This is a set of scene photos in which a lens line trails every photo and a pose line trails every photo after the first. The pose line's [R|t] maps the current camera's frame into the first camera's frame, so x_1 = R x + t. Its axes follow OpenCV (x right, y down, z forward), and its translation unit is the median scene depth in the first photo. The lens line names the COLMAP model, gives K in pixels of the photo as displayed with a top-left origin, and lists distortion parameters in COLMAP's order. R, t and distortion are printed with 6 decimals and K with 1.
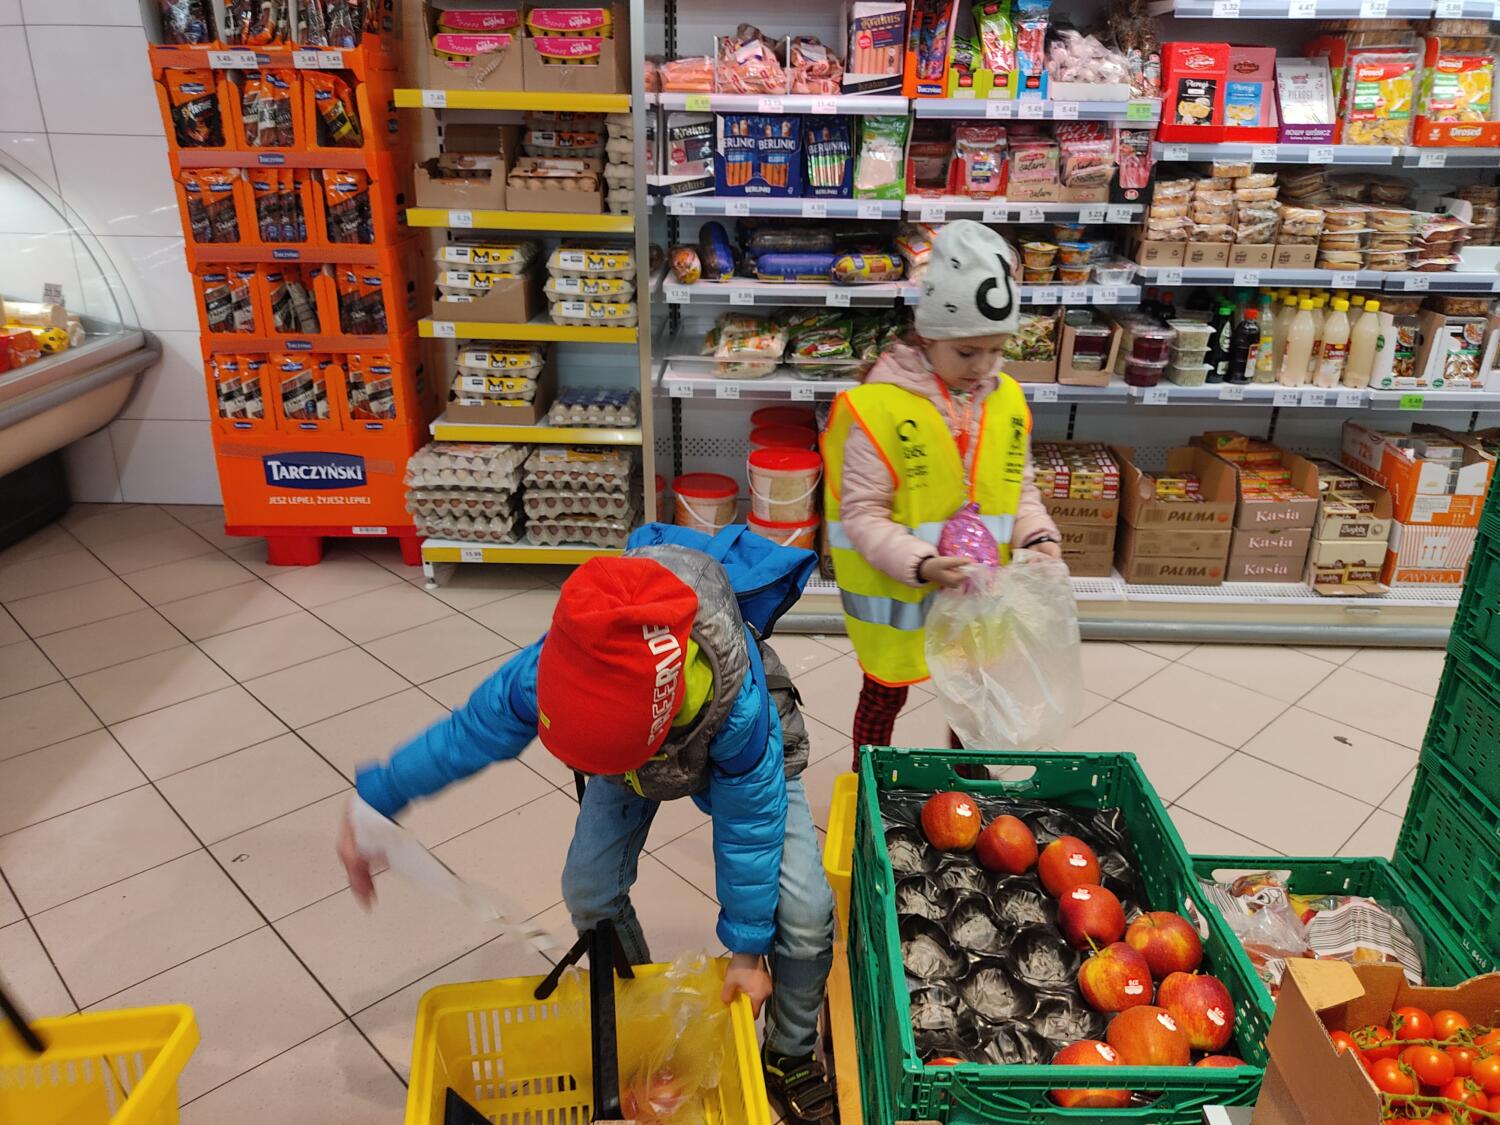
lens RADIAL K [[1160.7, 0, 746.4], [0, 1160.7, 561.4], [0, 0, 1]] dist [0.144326, -0.285252]
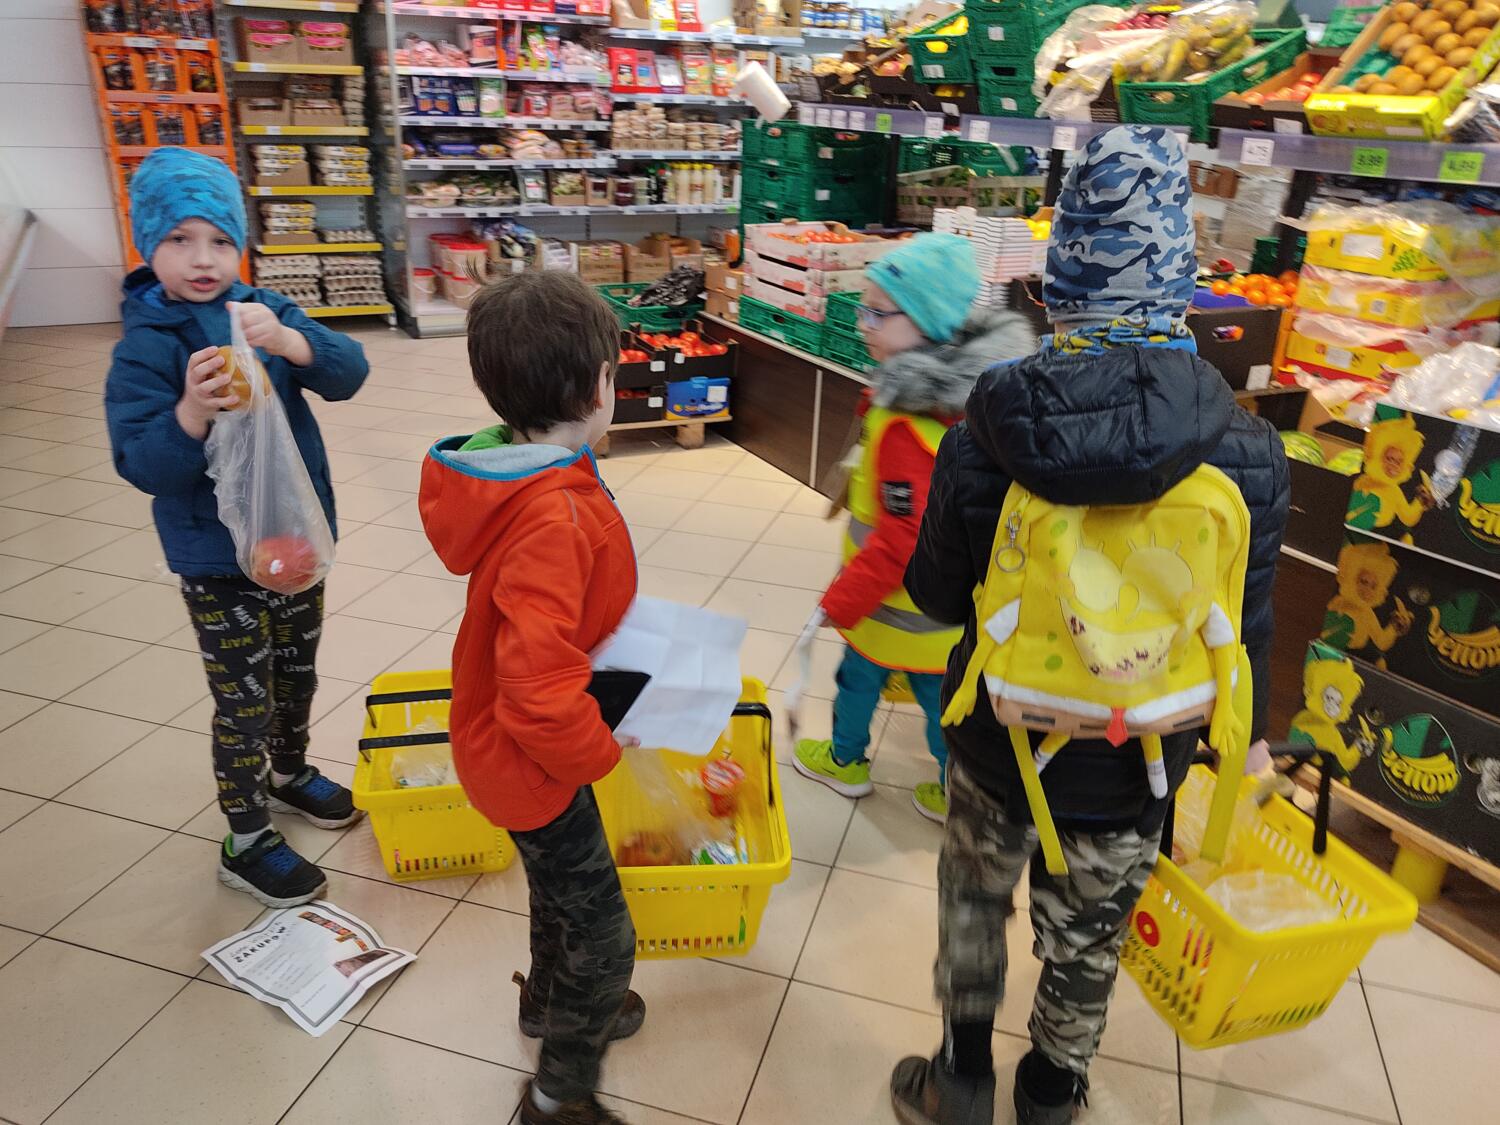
lens RADIAL K [[1160.7, 0, 746.4], [0, 1160.7, 561.4], [0, 0, 1]] dist [0.144326, -0.285252]
pose [[0.878120, -0.168686, 0.447718, -0.562219], [0.156996, 0.985562, 0.063407, 0.406348], [-0.451949, 0.014611, 0.891924, -1.064908]]
